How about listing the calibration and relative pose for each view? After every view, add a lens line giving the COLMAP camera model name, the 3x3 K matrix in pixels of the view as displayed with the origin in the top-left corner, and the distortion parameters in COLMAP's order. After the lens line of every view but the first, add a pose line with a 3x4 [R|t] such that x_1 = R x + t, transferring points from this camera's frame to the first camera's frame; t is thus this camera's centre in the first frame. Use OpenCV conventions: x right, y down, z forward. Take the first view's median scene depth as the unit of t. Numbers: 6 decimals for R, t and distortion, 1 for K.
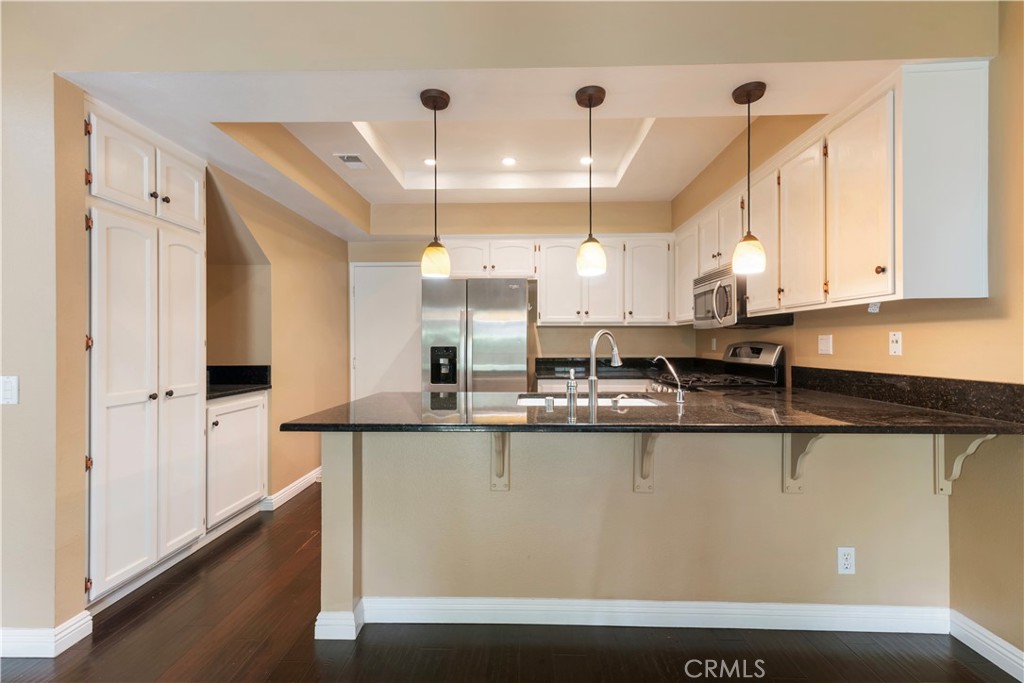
lens RADIAL K [[464.0, 0, 517.5], [0, 464.0, 340.9], [0, 0, 1]] dist [0.015939, -0.000416]
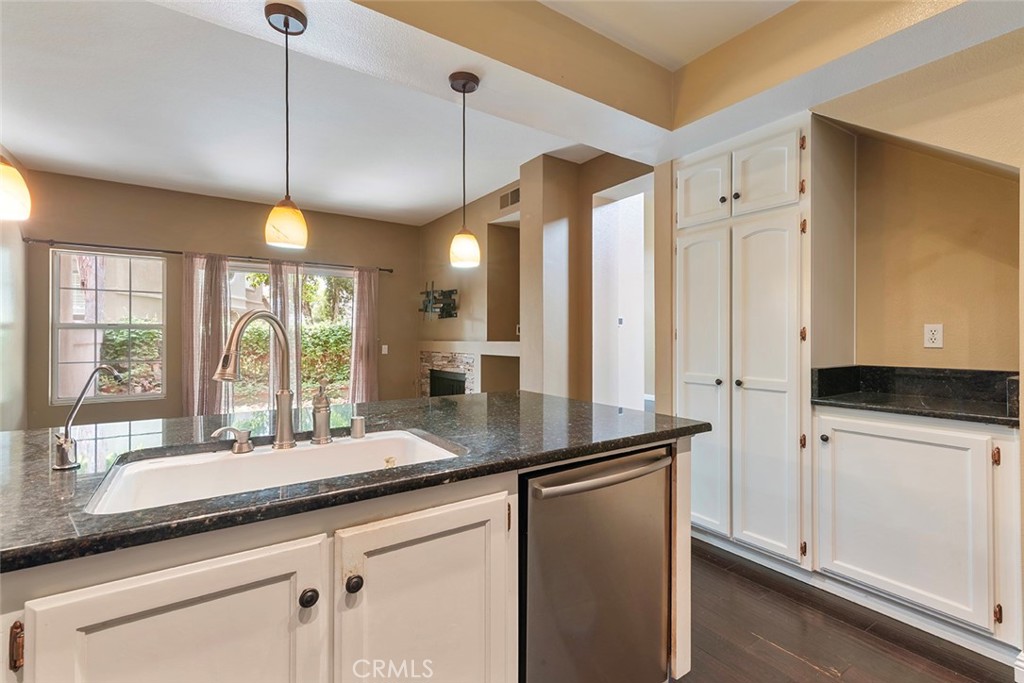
lens RADIAL K [[464.0, 0, 517.3], [0, 464.0, 338.7], [0, 0, 1]] dist [0.015939, -0.000416]
pose [[-0.812710, 0.004485, -0.582650, 0.210443], [0.006078, 0.999981, -0.000780, 0.010820], [0.582636, -0.004175, -0.812722, 1.317177]]
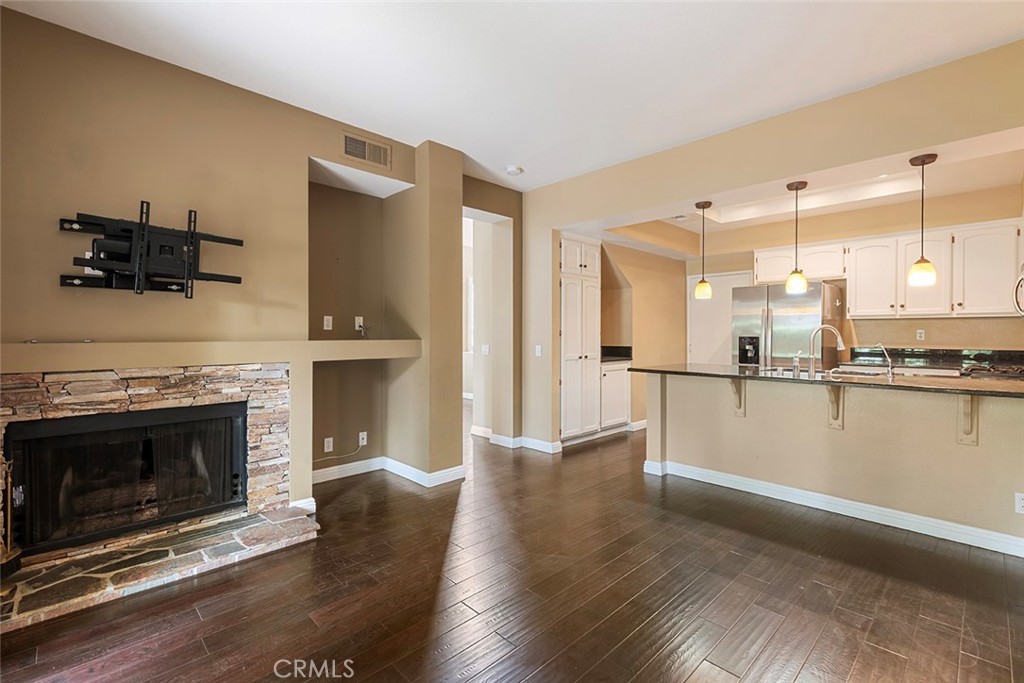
lens RADIAL K [[464.0, 0, 514.8], [0, 464.0, 335.7], [0, 0, 1]] dist [0.015939, -0.000416]
pose [[0.715549, 0.007532, -0.698522, 0.426161], [-0.000617, 0.999948, 0.010150, -0.004599], [0.698562, -0.006832, 0.715517, -0.629668]]
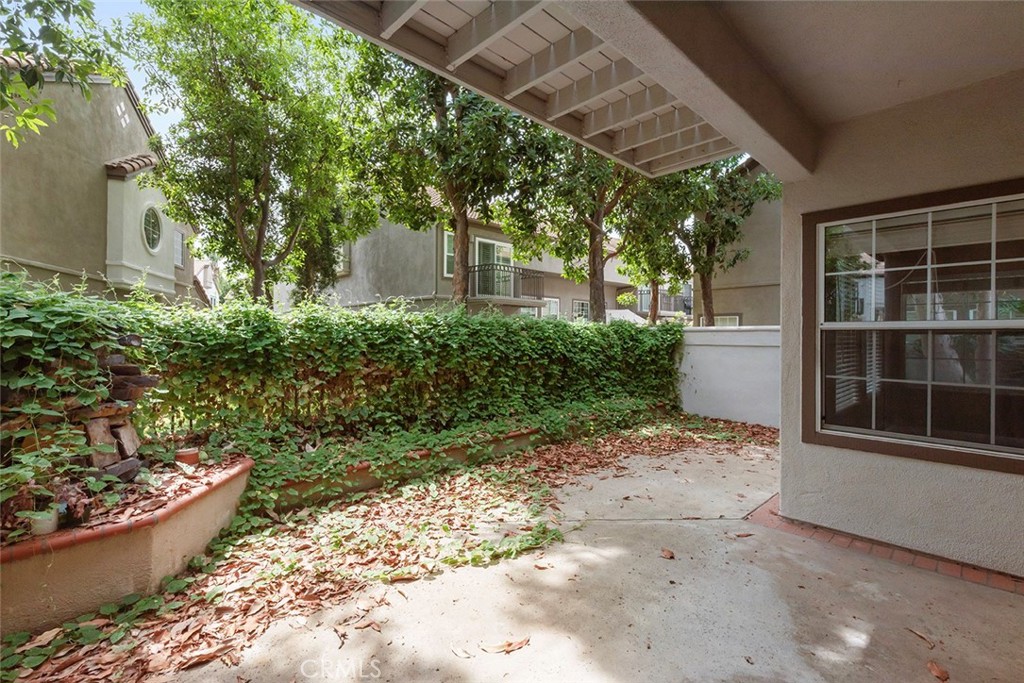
lens RADIAL K [[464.0, 0, 512.7], [0, 464.0, 338.0], [0, 0, 1]] dist [0.015939, -0.000416]
pose [[-0.701837, 0.000781, -0.712337, 0.423956], [0.001430, 0.999999, -0.000312, -0.012952], [0.712336, -0.001238, -0.701838, -1.033752]]
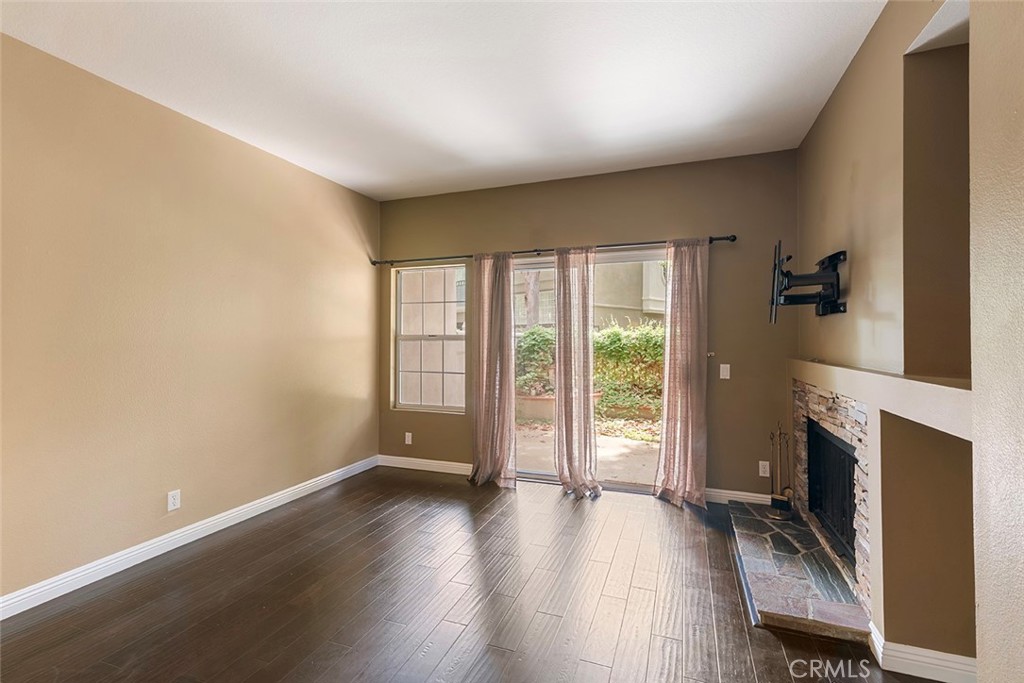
lens RADIAL K [[464.0, 0, 511.8], [0, 464.0, 333.8], [0, 0, 1]] dist [0.015939, -0.000416]
pose [[-0.942882, 0.004686, 0.333094, -0.419100], [-0.001084, 0.999853, -0.017134, -0.027139], [-0.333125, -0.016517, -0.942738, 0.626597]]
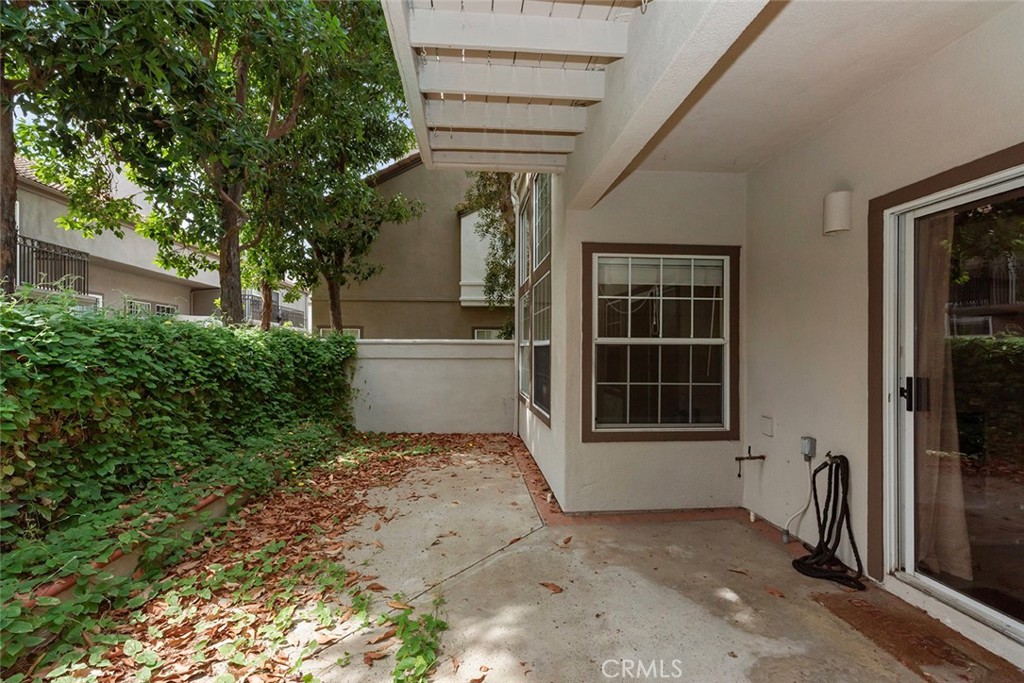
lens RADIAL K [[464.0, 0, 512.4], [0, 464.0, 350.6], [0, 0, 1]] dist [0.015939, -0.000416]
pose [[0.112184, 0.002315, -0.993685, 0.377108], [0.003709, 0.999989, 0.002748, -0.017734], [0.993681, -0.003994, 0.112174, -1.680606]]
